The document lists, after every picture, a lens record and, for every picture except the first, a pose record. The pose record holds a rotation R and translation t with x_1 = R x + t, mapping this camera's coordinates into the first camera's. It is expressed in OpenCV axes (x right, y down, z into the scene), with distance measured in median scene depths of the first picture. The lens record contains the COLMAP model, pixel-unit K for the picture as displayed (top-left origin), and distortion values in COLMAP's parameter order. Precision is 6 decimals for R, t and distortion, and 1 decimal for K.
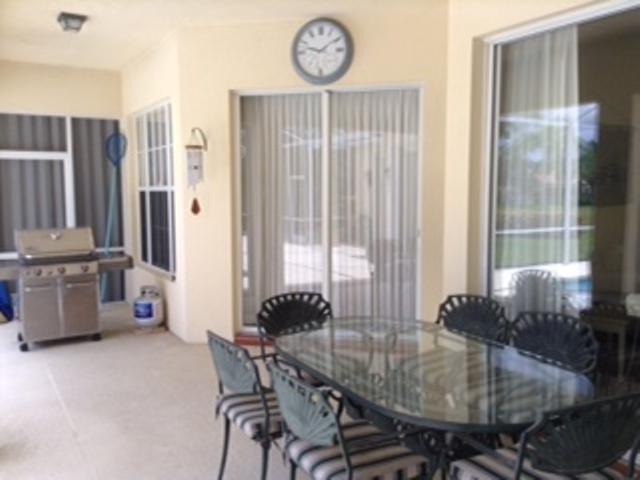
lens RADIAL K [[572.4, 0, 320.0], [0, 572.4, 240.0], [0, 0, 1]] dist [0.135673, -0.326646]
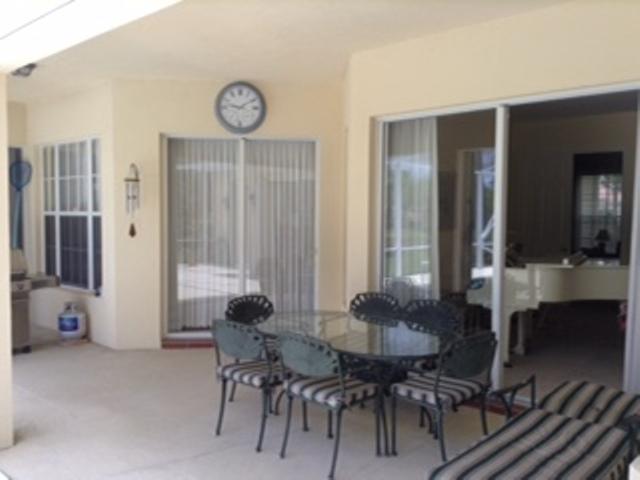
lens RADIAL K [[578.4, 0, 320.0], [0, 578.4, 240.0], [0, 0, 1]] dist [0.062017, -0.102009]
pose [[0.954627, -0.001829, 0.297797, -0.208271], [0.013628, 0.999202, -0.037549, 0.011284], [-0.297491, 0.039903, 0.953890, -0.246030]]
